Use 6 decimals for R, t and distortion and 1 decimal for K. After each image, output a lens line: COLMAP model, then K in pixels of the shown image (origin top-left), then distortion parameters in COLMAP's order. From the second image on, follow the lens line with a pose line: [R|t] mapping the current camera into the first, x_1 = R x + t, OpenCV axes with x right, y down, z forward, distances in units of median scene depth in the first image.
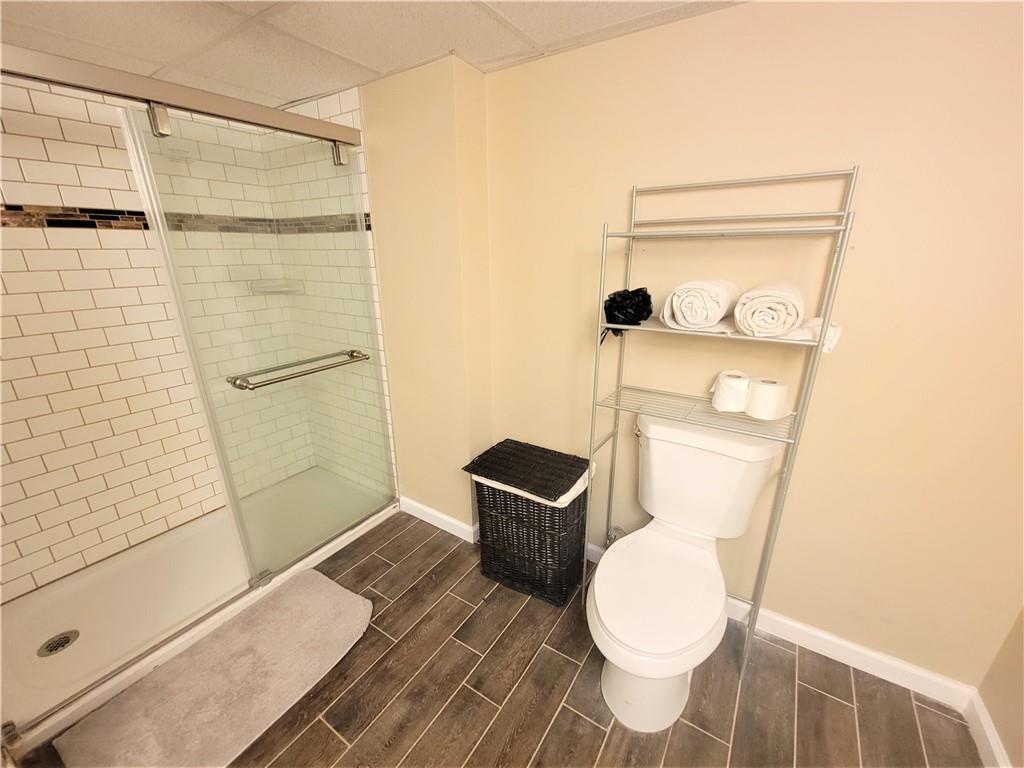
lens RADIAL K [[416.0, 0, 516.0], [0, 416.0, 388.5], [0, 0, 1]] dist [-0.004523, -0.000067]
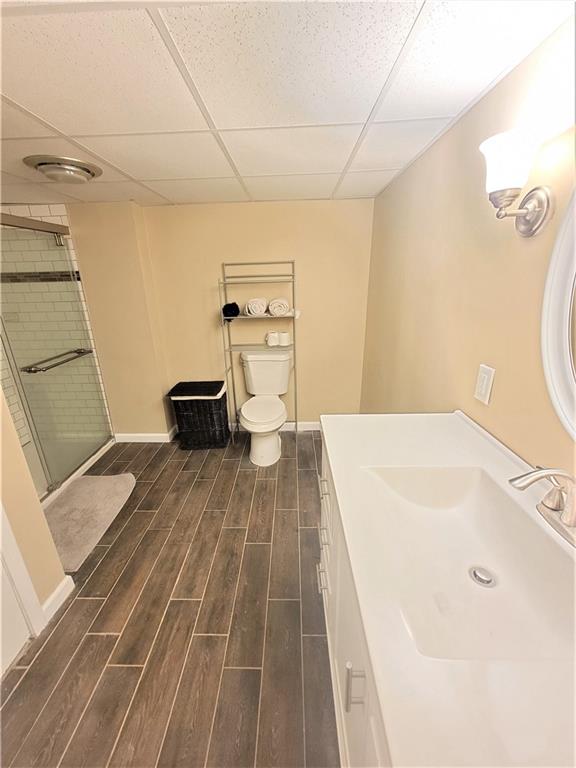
lens RADIAL K [[312.0, 0, 286.4], [0, 312.0, 382.4], [0, 0, 1]] dist [-0.004523, -0.000067]
pose [[0.844158, -0.186314, 0.502677, -0.386700], [0.189091, 0.980881, 0.046012, 0.168891], [-0.501639, 0.056210, 0.863249, -0.627602]]
